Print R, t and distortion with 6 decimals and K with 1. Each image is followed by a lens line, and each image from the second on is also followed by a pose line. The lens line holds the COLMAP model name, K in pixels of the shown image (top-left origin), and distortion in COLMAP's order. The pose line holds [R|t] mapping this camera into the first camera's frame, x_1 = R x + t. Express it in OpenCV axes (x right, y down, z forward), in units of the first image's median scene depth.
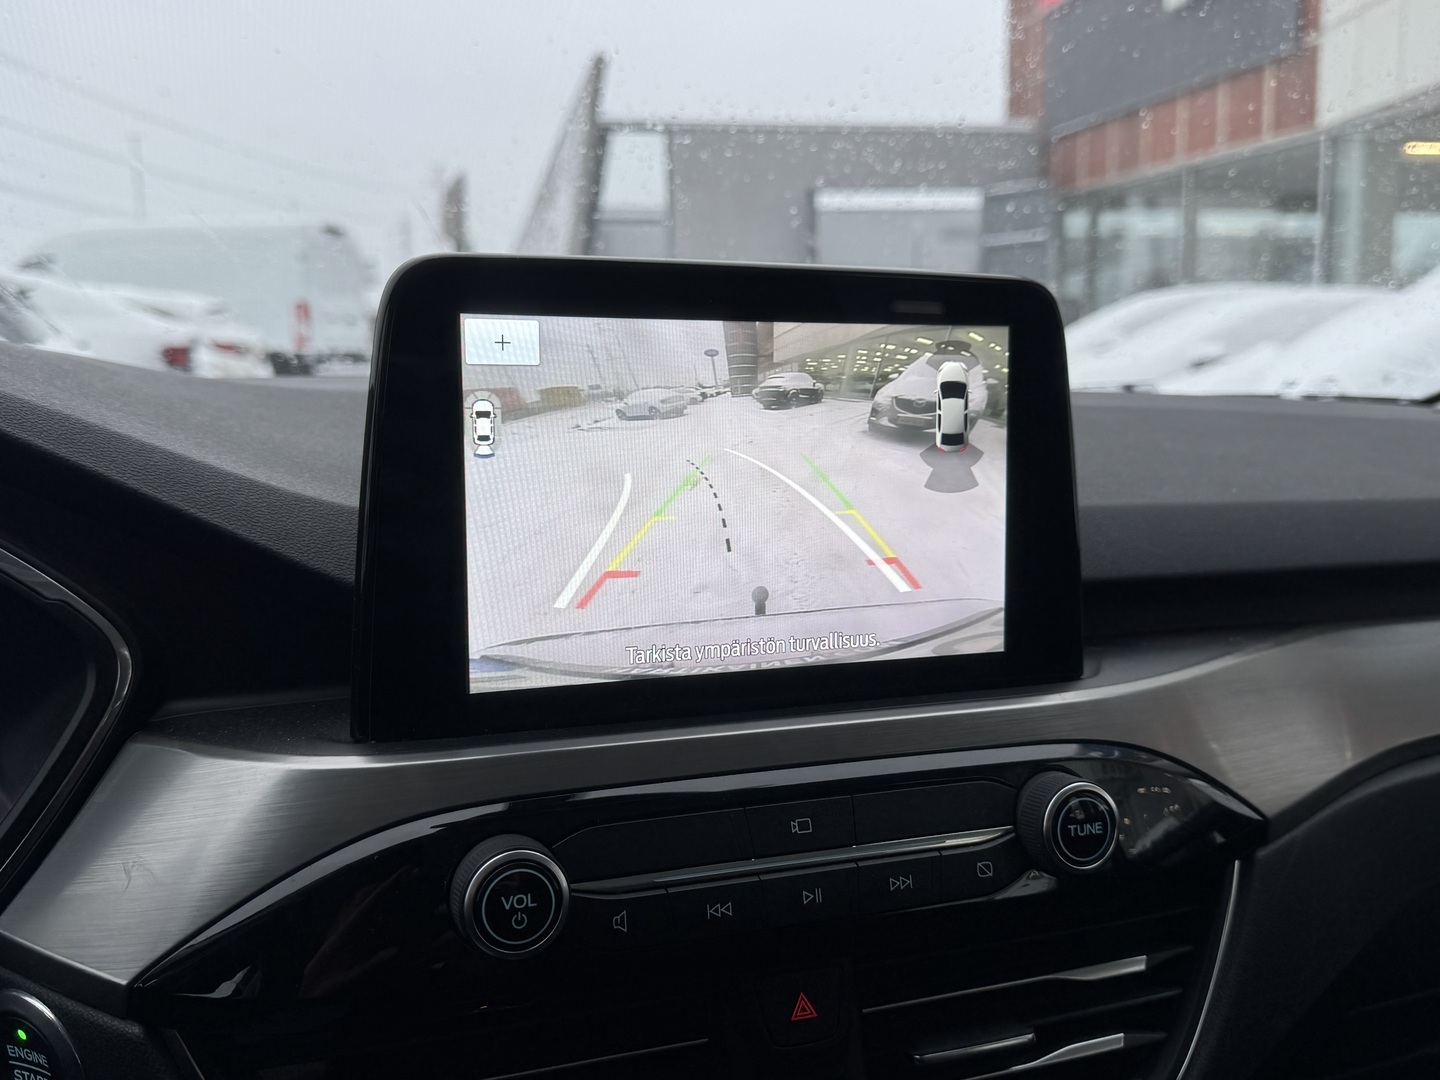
lens RADIAL K [[1295.5, 0, 727.4], [0, 1295.5, 542.2], [0, 0, 1]] dist [0.048210, -0.094384]
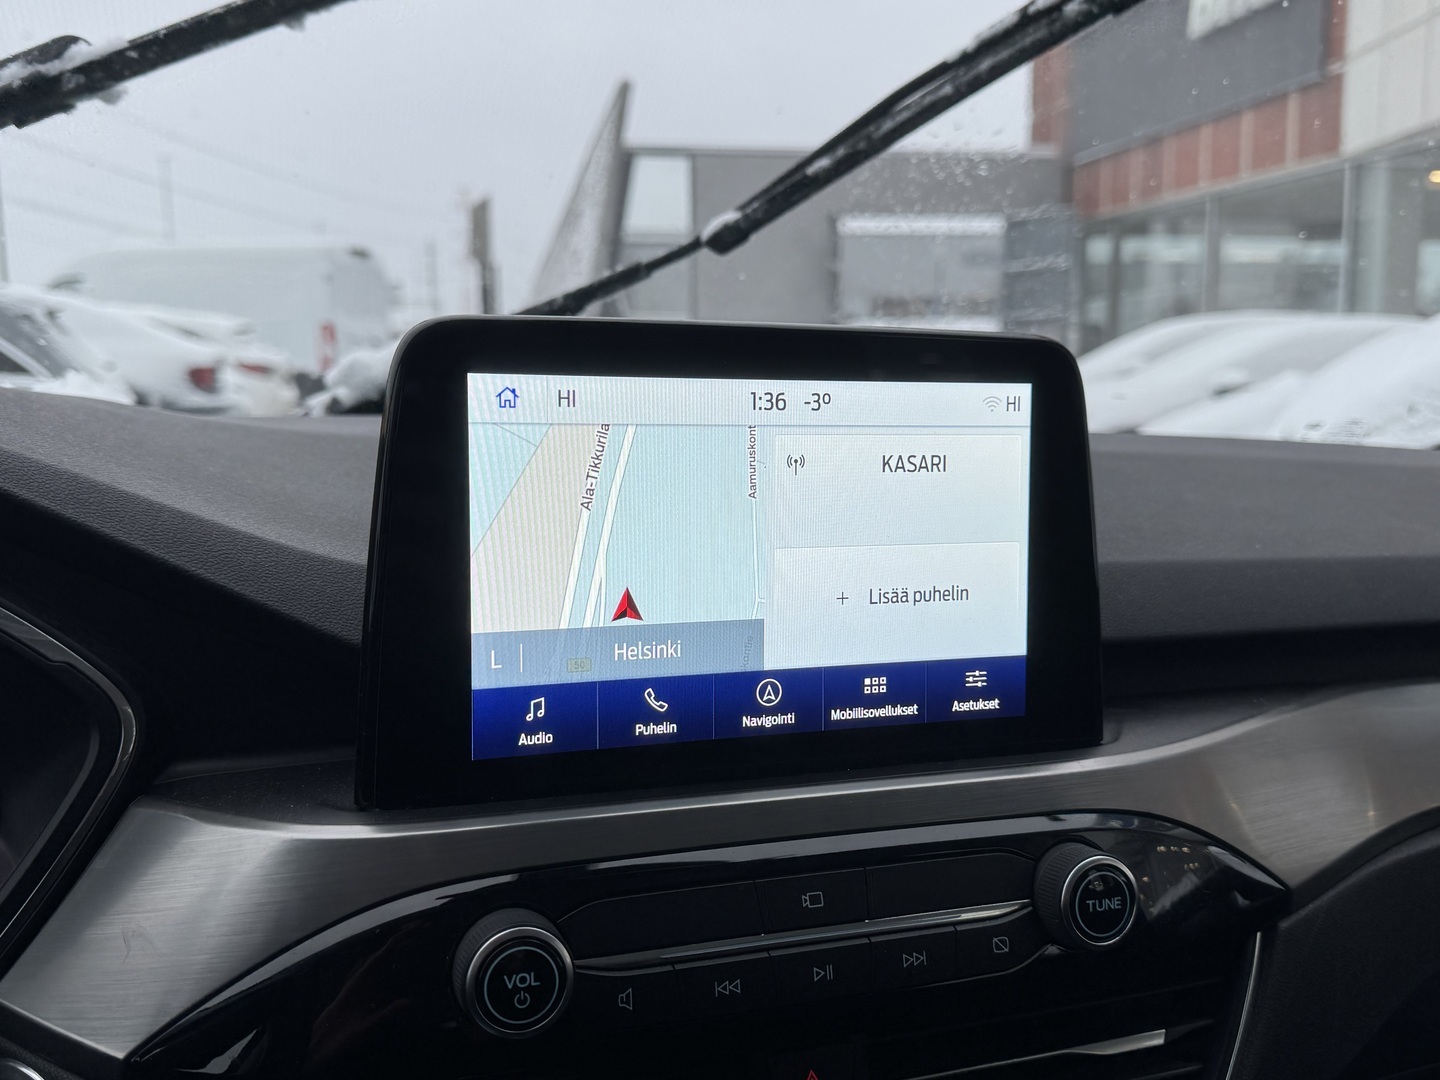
lens RADIAL K [[1295.5, 0, 731.1], [0, 1295.5, 540.0], [0, 0, 1]] dist [0.048210, -0.094384]
pose [[0.999882, 0.007975, -0.013157, 0.005159], [-0.008210, 0.999805, -0.017938, -0.027433], [0.013012, 0.018044, 0.999753, 0.012271]]
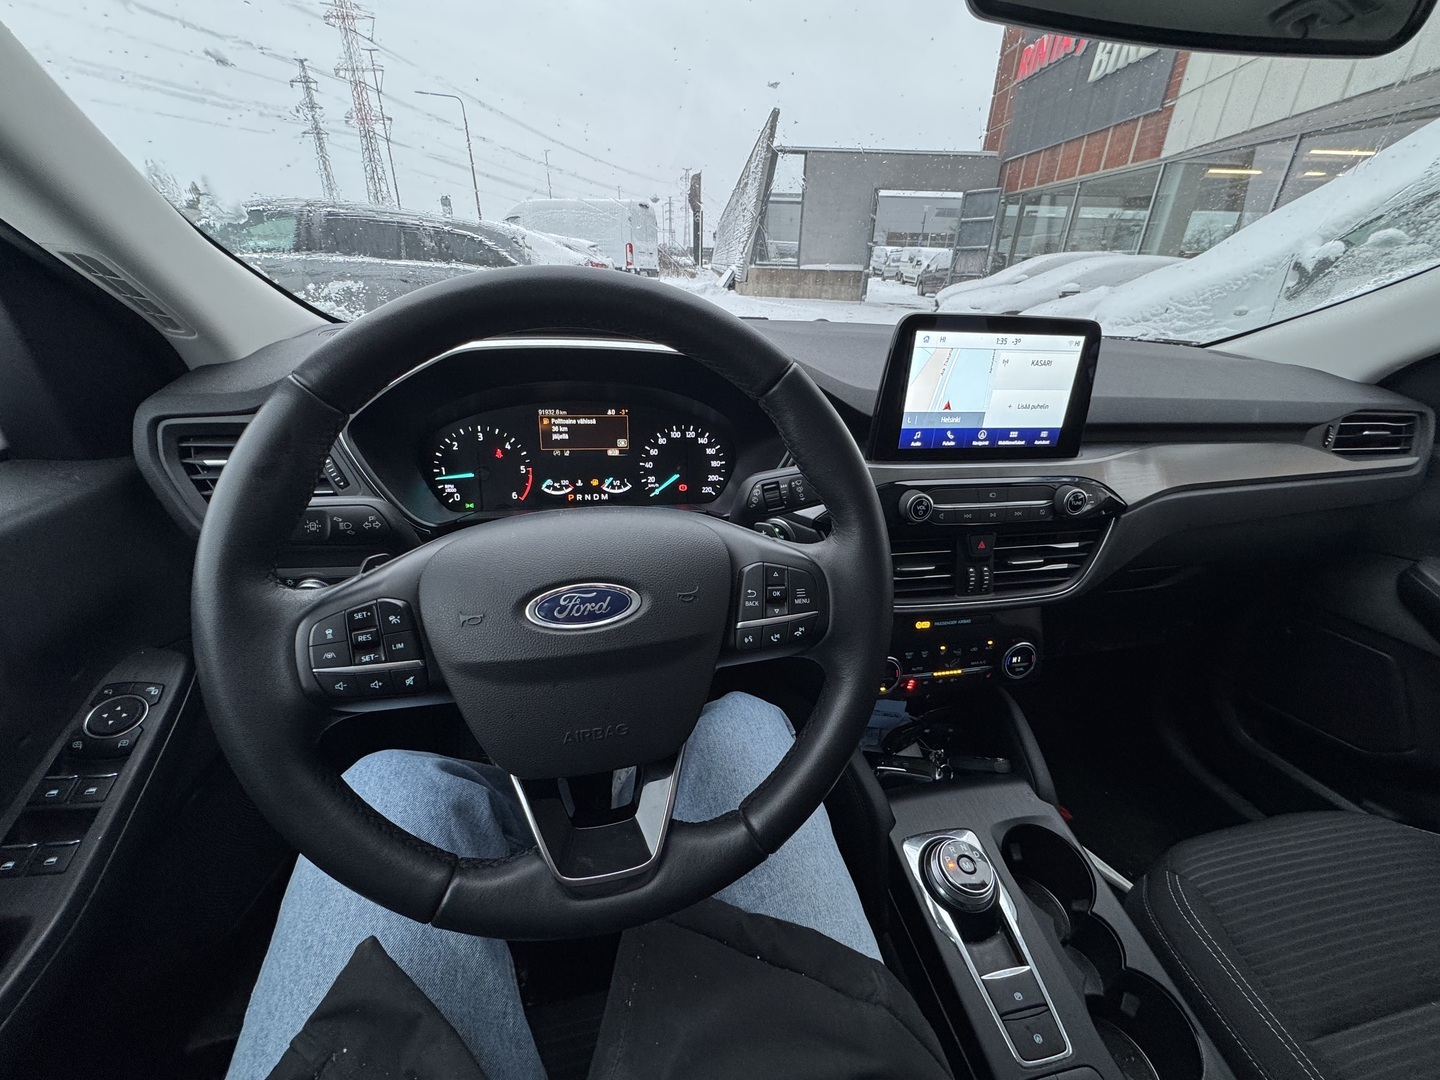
lens RADIAL K [[568.4, 0, 712.4], [0, 568.4, 542.3], [0, 0, 1]] dist [0.001076, 0.000161]
pose [[0.987174, 0.098452, -0.125679, -0.378161], [-0.056361, 0.951443, 0.302620, -0.060064], [0.149369, -0.291655, 0.944789, -0.452410]]
